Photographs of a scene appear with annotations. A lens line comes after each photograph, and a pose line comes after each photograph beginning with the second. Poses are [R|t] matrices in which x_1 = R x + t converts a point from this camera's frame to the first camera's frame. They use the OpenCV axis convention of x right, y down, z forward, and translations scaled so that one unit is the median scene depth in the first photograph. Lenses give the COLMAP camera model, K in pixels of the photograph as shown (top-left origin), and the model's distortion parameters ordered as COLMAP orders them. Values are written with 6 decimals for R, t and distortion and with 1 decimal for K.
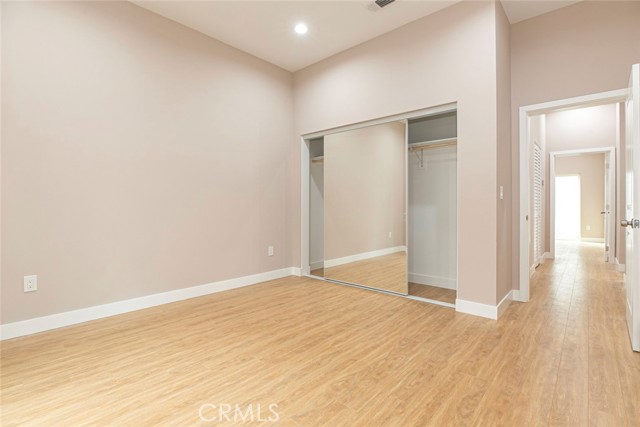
lens RADIAL K [[296.7, 0, 331.0], [0, 296.7, 207.0], [0, 0, 1]] dist [0.001127, -0.000058]
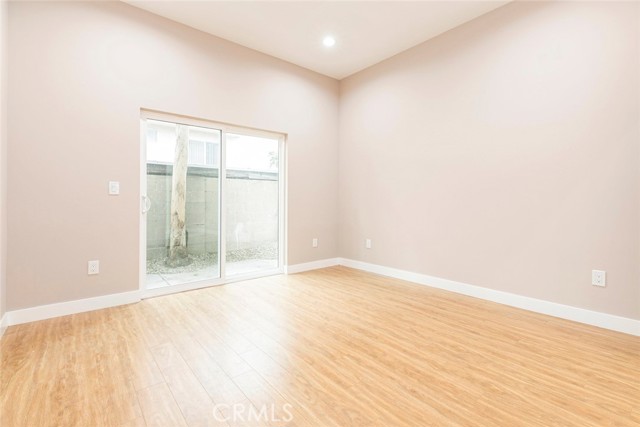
lens RADIAL K [[296.7, 0, 331.0], [0, 296.7, 207.0], [0, 0, 1]] dist [0.001127, -0.000058]
pose [[-0.146460, 0.010395, -0.989162, 0.814817], [-0.003614, 0.999932, 0.011043, -0.000835], [0.989210, 0.005192, -0.146413, 0.963690]]
